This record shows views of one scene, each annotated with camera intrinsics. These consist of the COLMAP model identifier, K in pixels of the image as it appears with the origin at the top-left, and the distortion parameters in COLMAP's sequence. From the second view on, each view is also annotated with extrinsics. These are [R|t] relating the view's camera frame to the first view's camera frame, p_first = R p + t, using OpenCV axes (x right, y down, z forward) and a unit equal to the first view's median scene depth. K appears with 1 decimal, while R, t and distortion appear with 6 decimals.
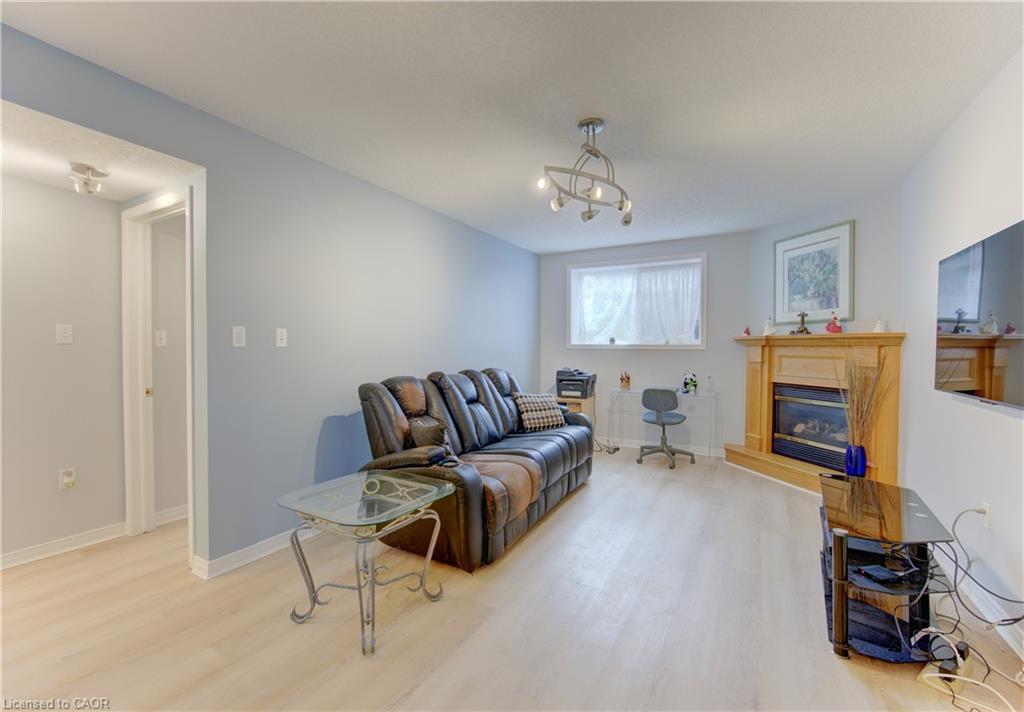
lens RADIAL K [[435.0, 0, 512.0], [0, 435.0, 356.0], [0, 0, 1]] dist [-0.000756, -0.000129]
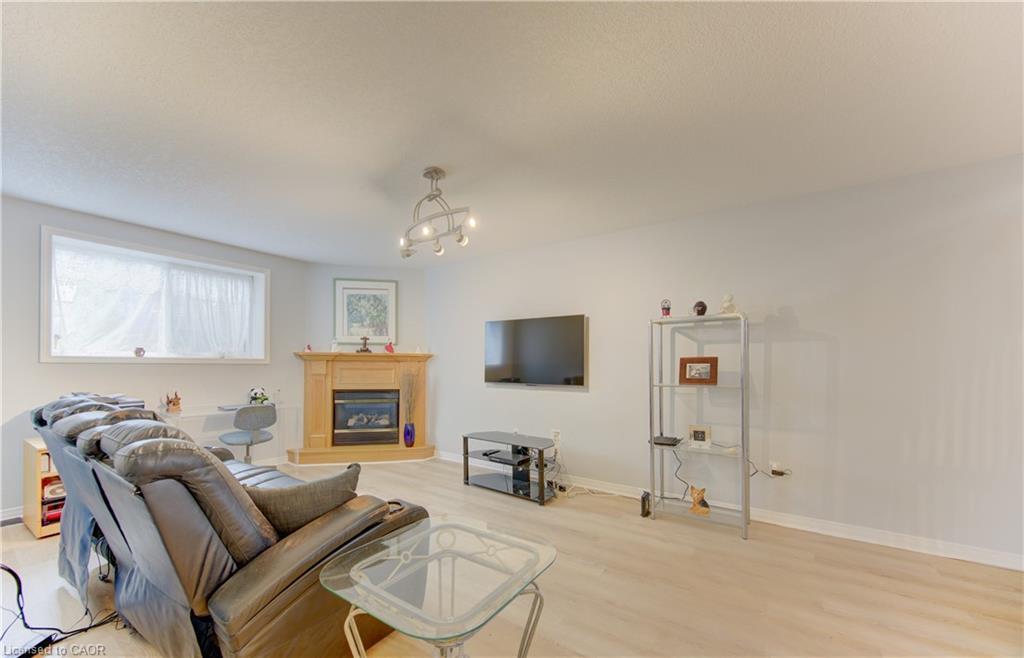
lens RADIAL K [[382.3, 0, 513.1], [0, 382.3, 364.5], [0, 0, 1]] dist [0.000470, 0.000057]
pose [[0.073761, -0.004805, 0.997264, -0.479902], [0.015052, 0.999880, 0.003704, -0.009022], [-0.997162, 0.014737, 0.073825, 0.414435]]
